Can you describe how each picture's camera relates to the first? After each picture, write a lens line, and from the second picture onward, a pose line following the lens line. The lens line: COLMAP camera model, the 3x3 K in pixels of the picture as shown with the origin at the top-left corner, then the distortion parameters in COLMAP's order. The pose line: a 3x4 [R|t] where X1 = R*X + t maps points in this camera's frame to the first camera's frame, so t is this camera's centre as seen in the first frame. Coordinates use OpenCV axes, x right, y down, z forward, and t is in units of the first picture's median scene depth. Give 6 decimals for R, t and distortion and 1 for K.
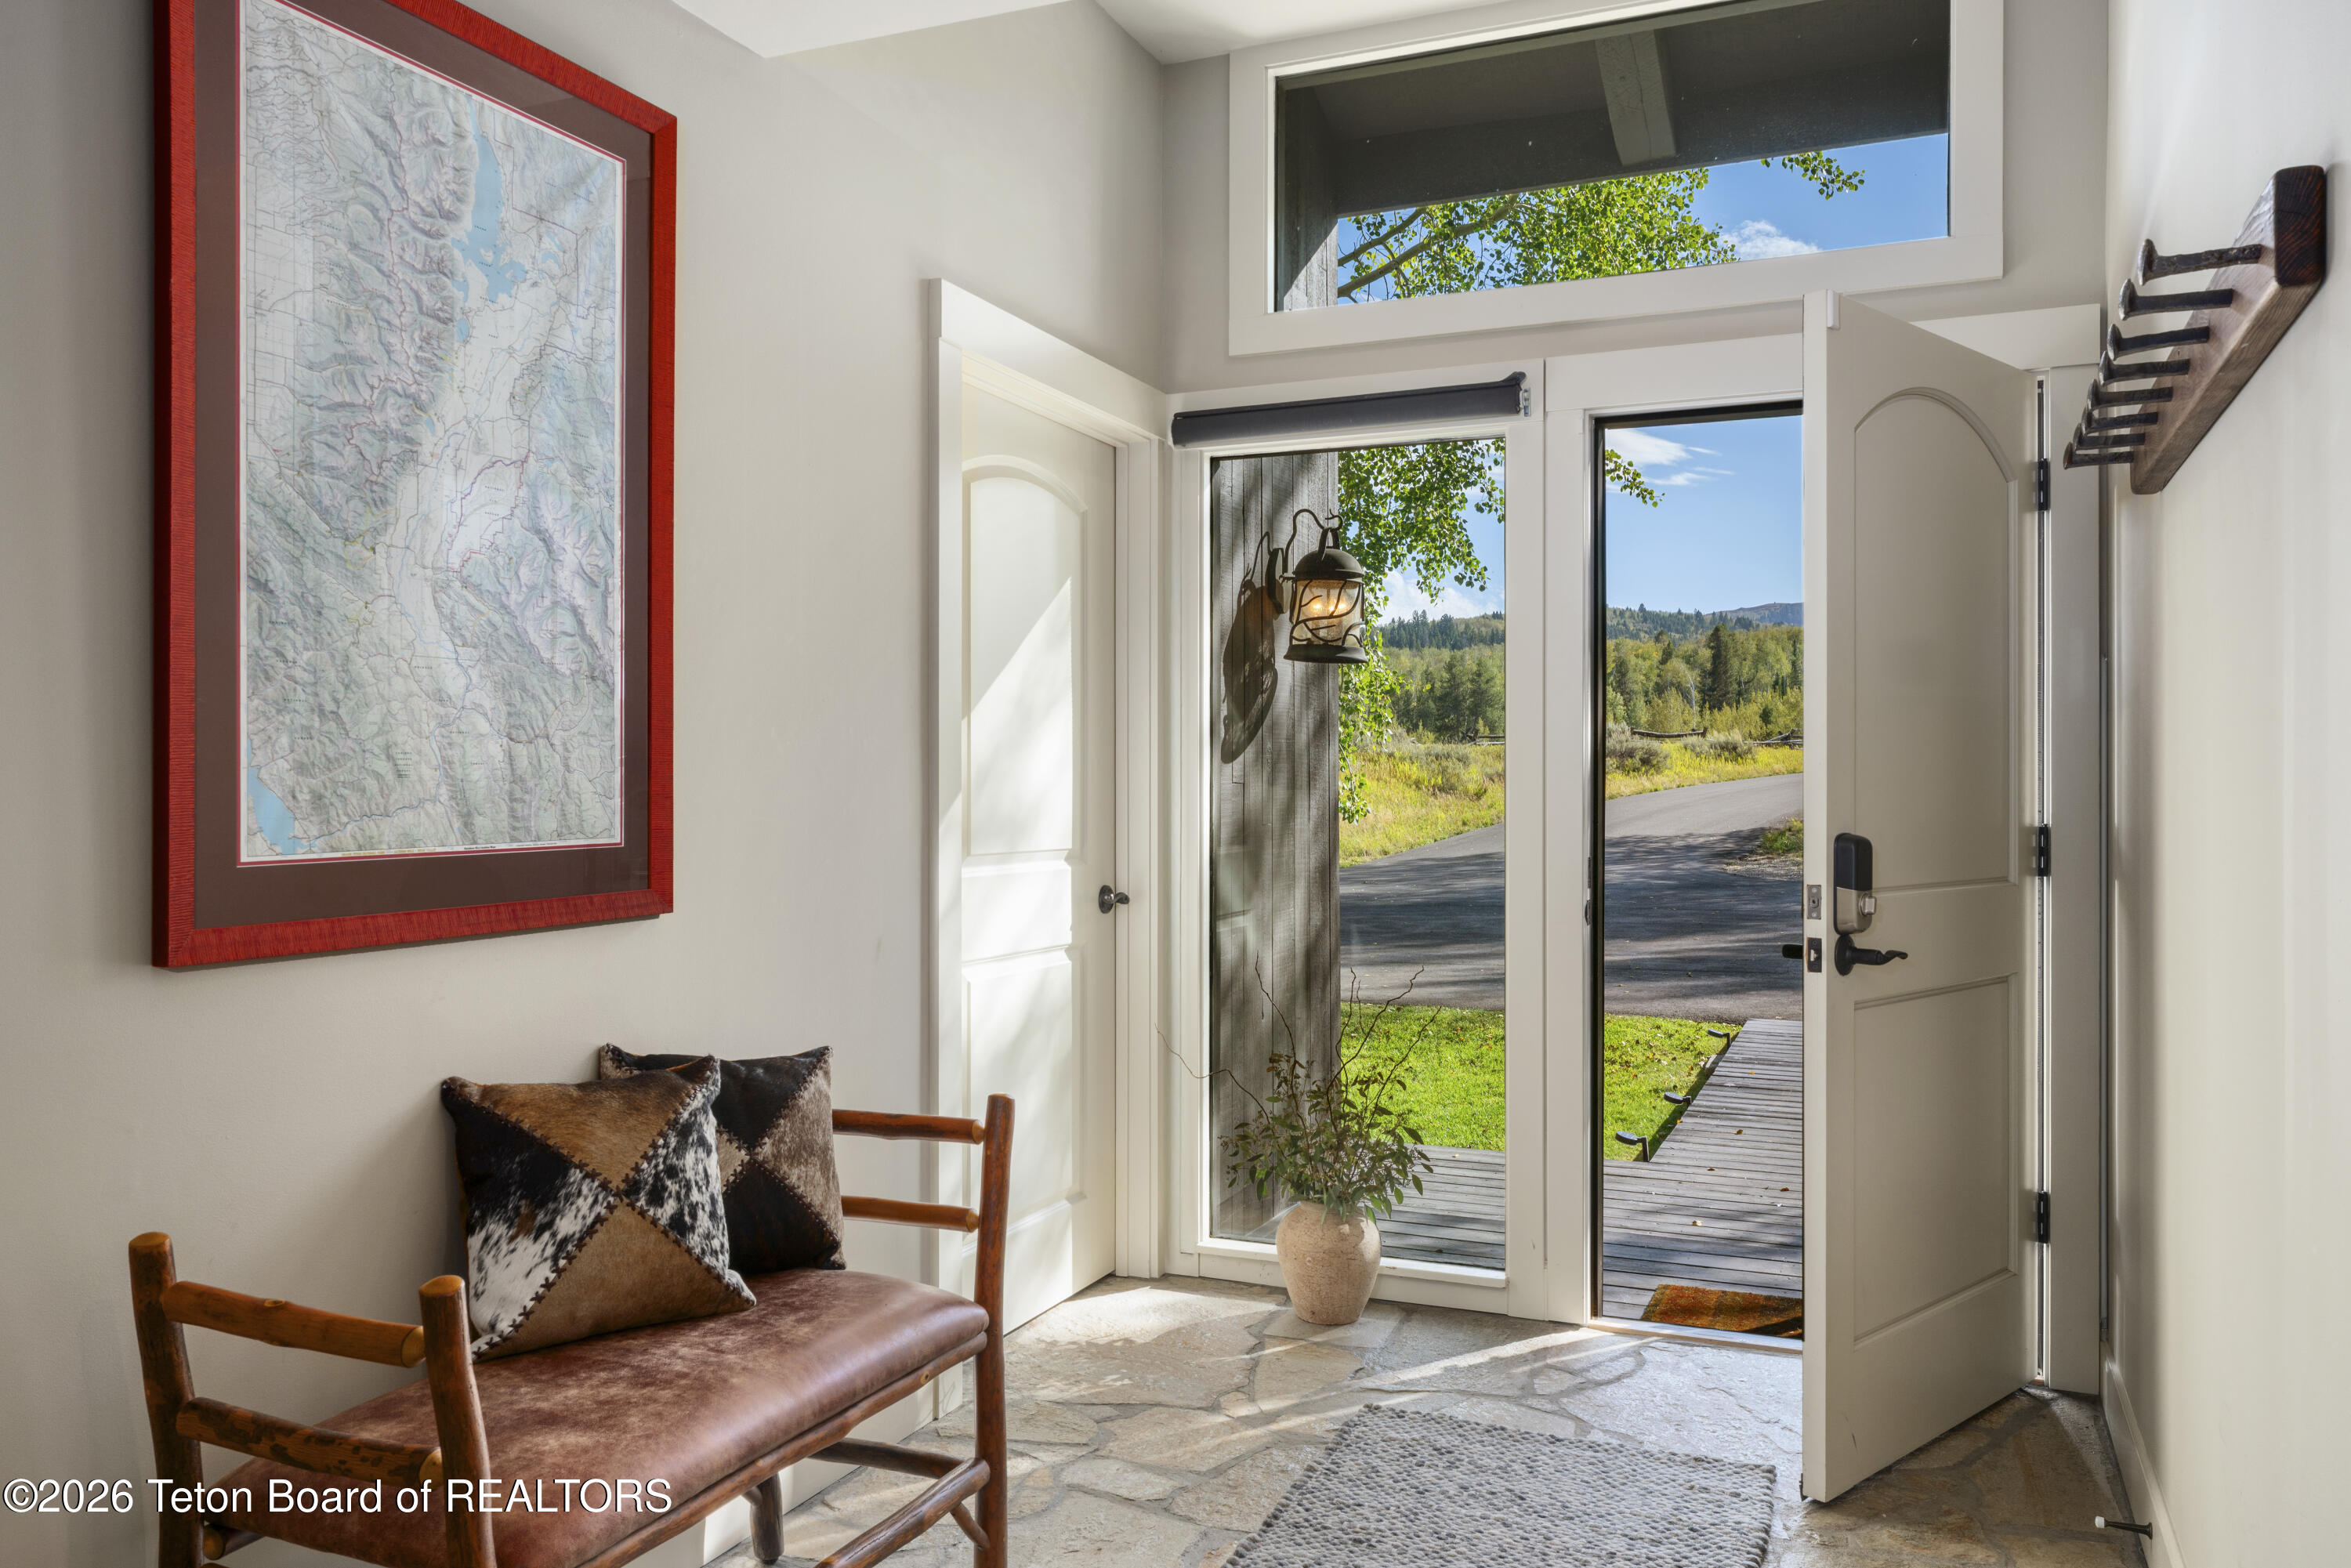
lens RADIAL K [[1762.5, 0, 1175.9], [0, 1762.5, 783.0], [0, 0, 1]] dist [0.000775, 0.000286]
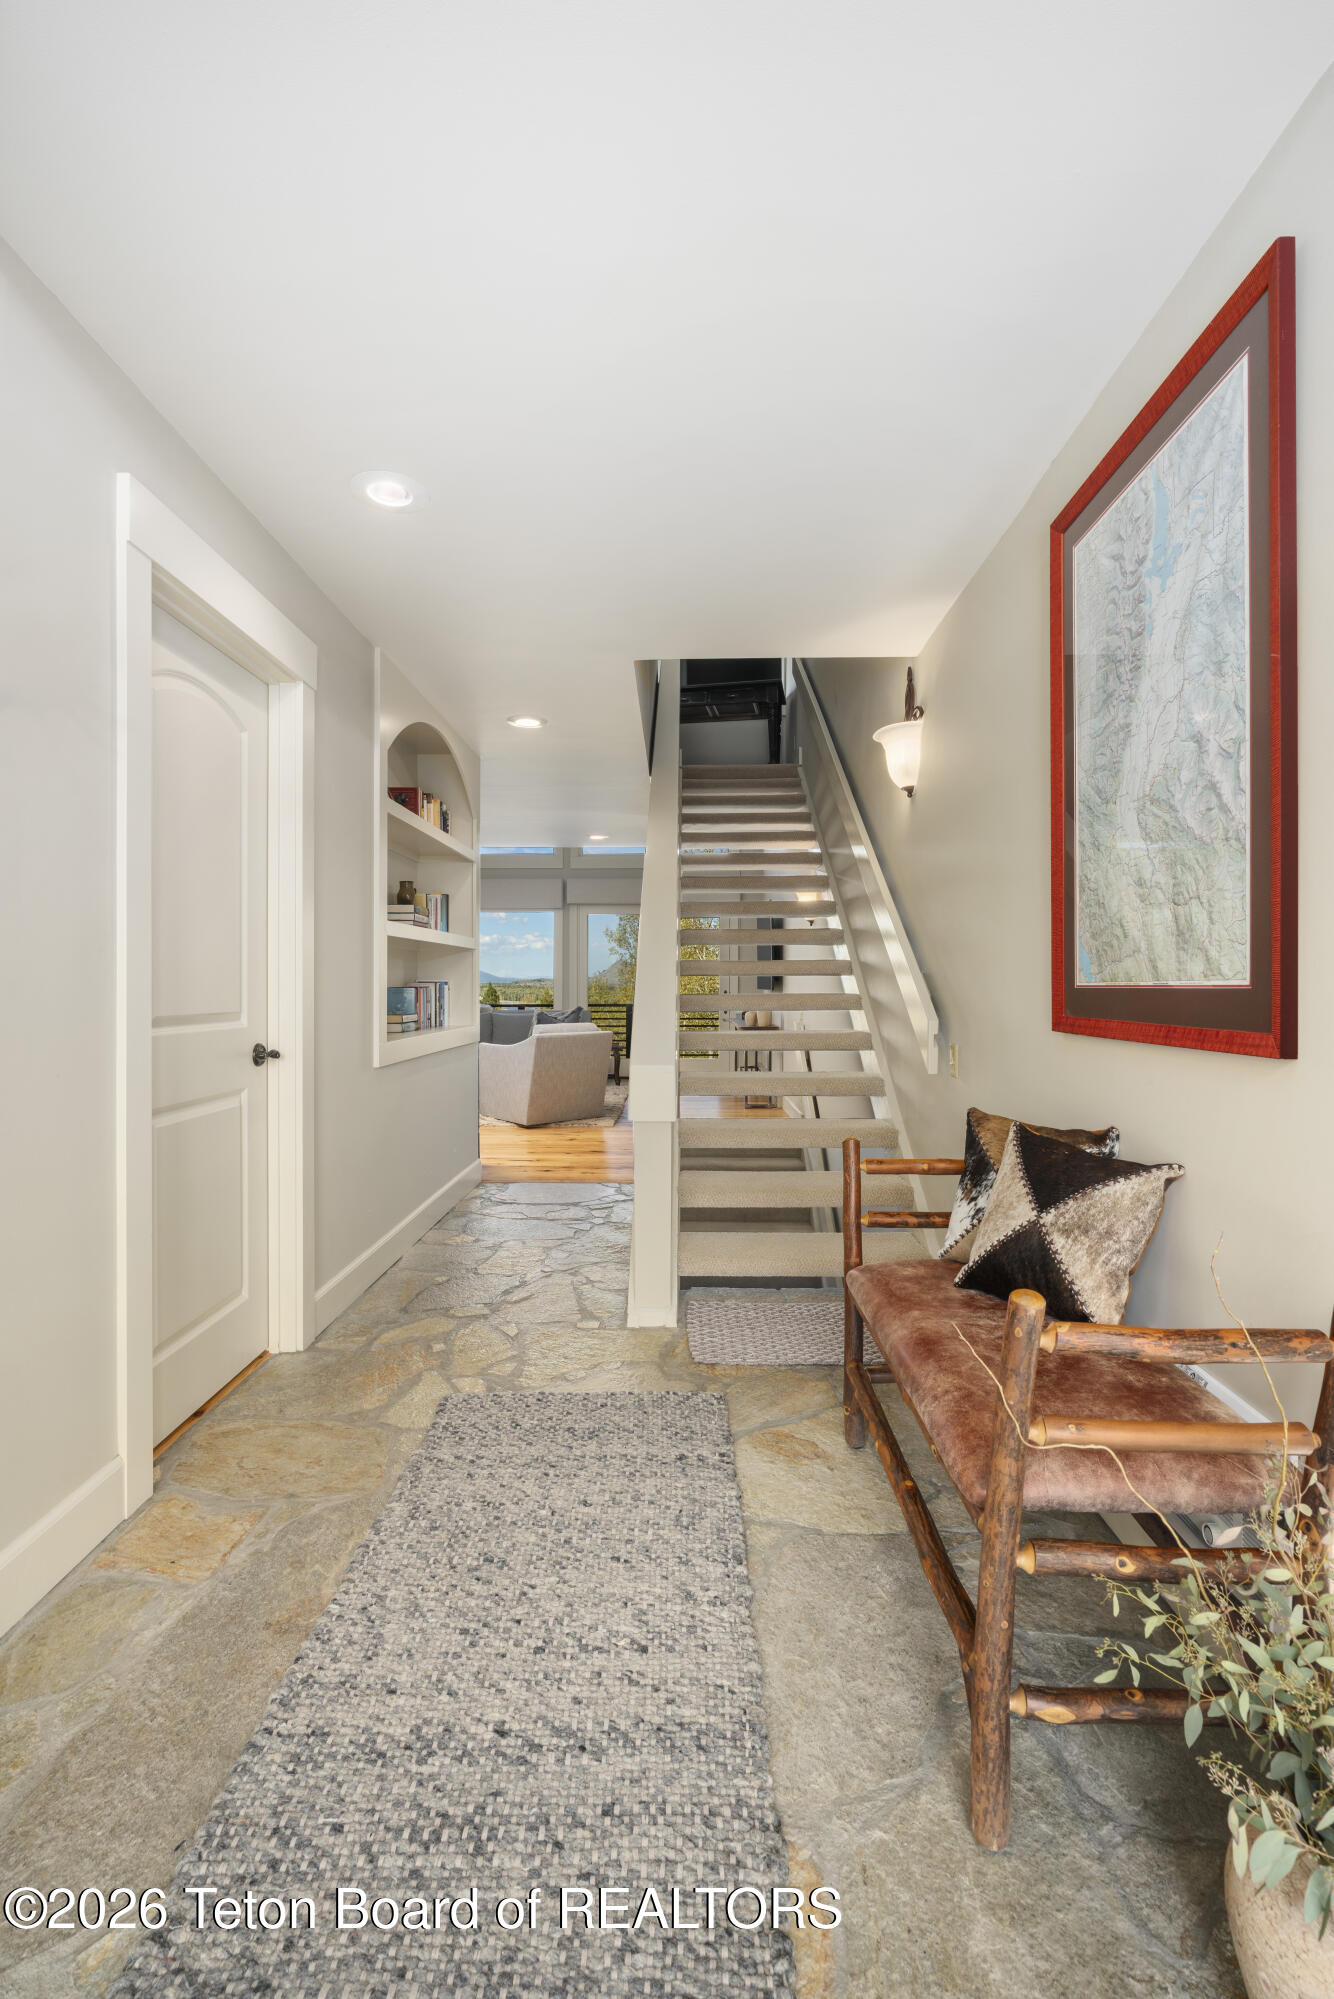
lens RADIAL K [[913.8, 0, 666.9], [0, 913.8, 986.9], [0, 0, 1]] dist [-0.000431, -0.000020]
pose [[-0.927082, -0.002450, -0.374850, 0.238475], [-0.005105, 0.999968, 0.006091, 0.035637], [0.374824, 0.007560, -0.927065, 1.485470]]
